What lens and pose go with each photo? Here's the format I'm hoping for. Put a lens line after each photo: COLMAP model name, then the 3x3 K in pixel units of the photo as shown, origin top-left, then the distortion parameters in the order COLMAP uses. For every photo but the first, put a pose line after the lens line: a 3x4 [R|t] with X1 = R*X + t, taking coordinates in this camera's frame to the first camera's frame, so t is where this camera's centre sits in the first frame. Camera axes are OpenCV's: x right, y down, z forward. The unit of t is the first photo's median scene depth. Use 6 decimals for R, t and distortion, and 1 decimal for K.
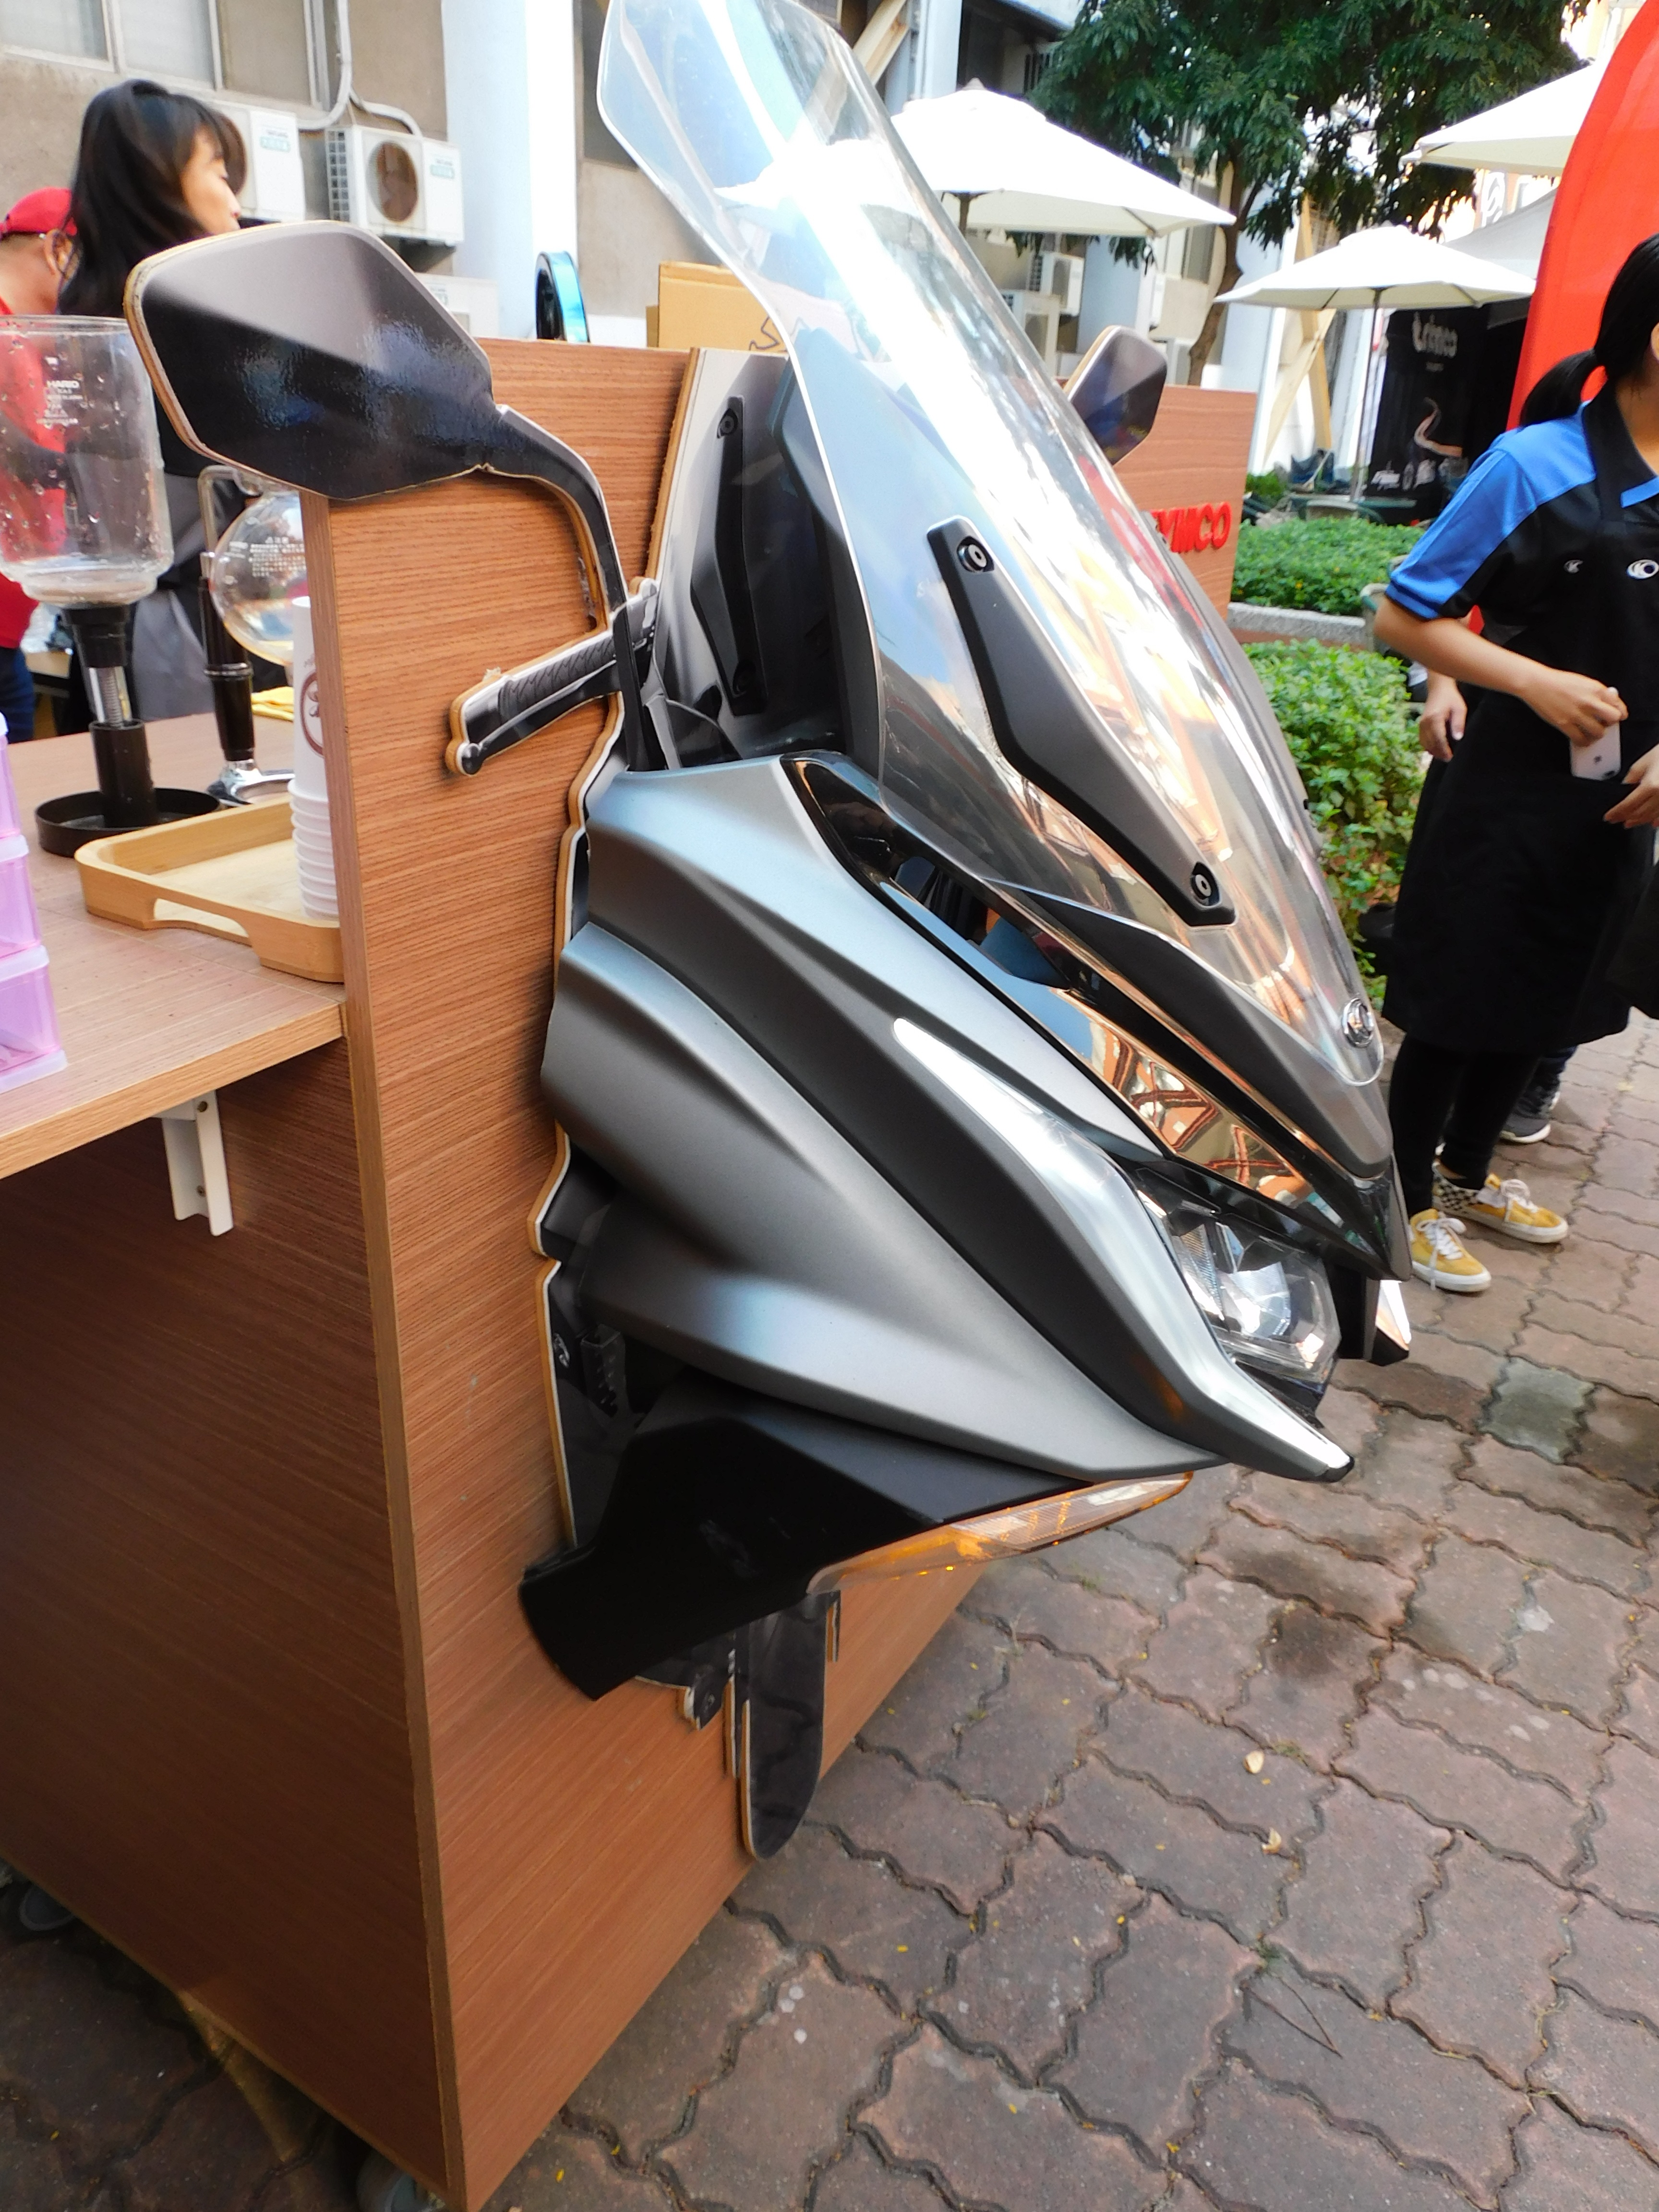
lens RADIAL K [[1582.5, 0, 816.3], [0, 1582.5, 1101.2], [0, 0, 1]] dist [-0.012941, -0.001541]
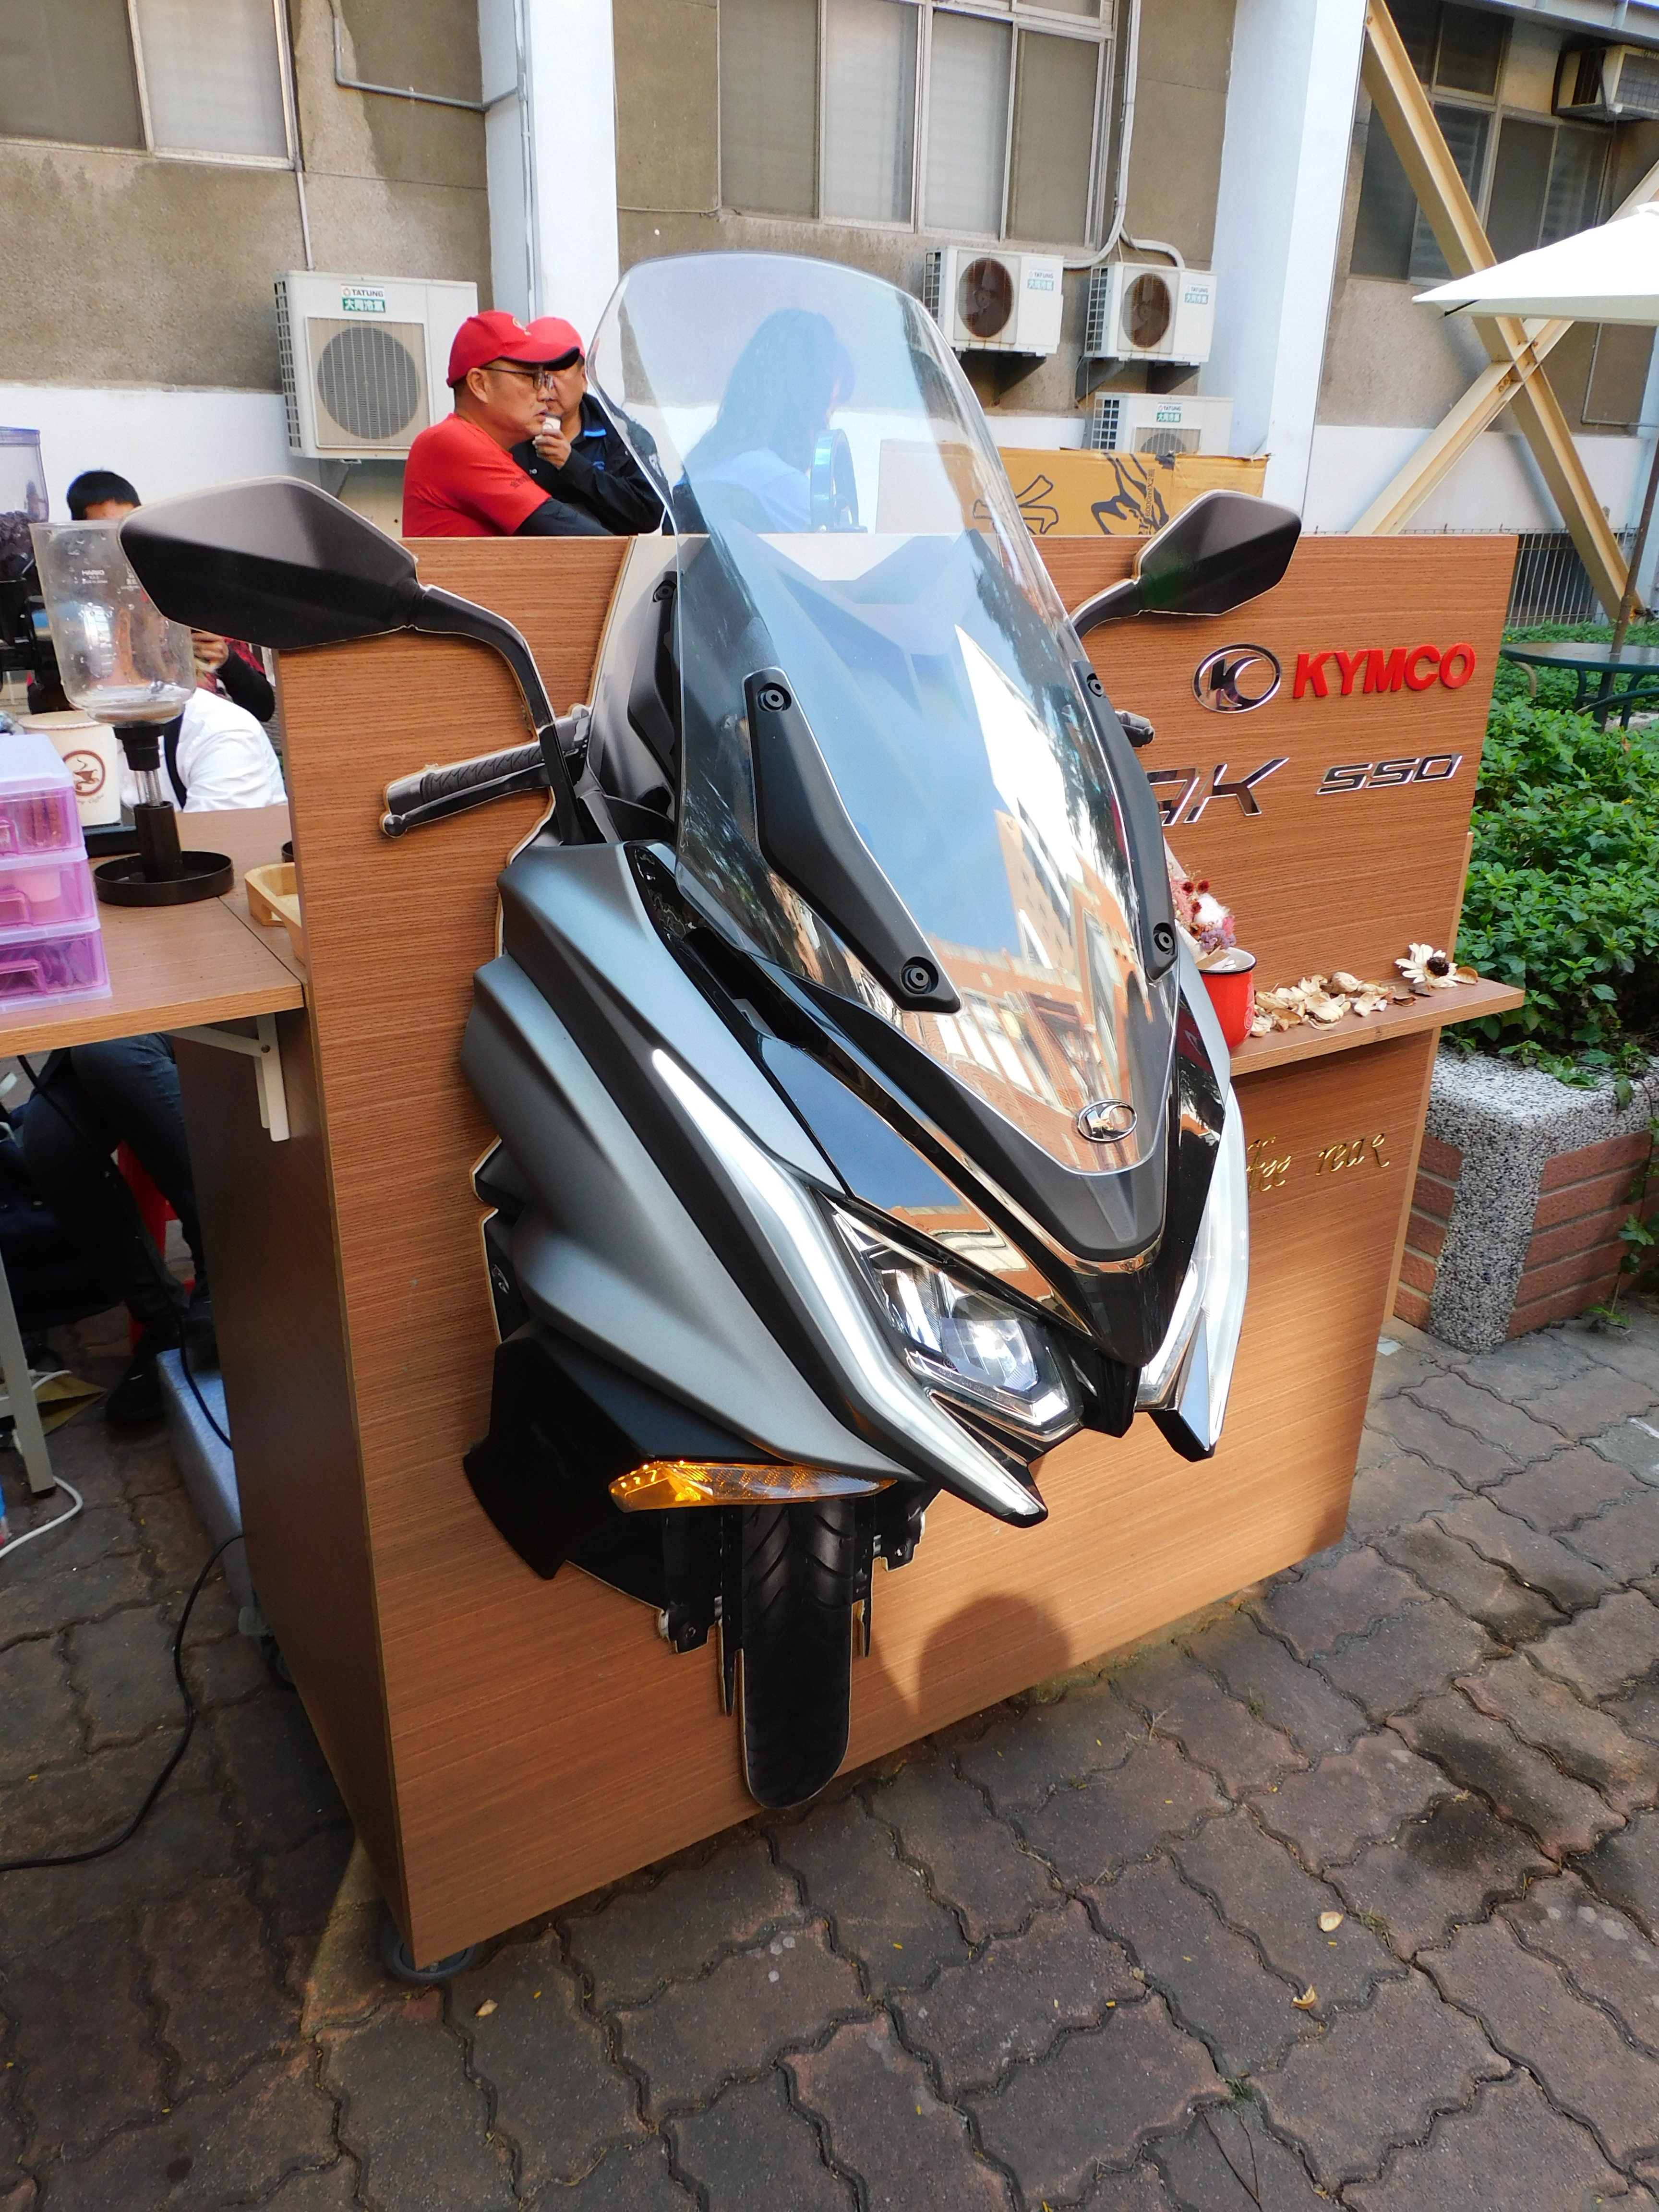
lens RADIAL K [[1582.5, 0, 816.3], [0, 1582.5, 1101.2], [0, 0, 1]] dist [-0.012941, -0.001541]
pose [[0.892366, 0.147474, -0.426539, 0.581620], [-0.171141, 0.985092, -0.017455, -0.008781], [0.417606, 0.088575, 0.904301, -0.083079]]
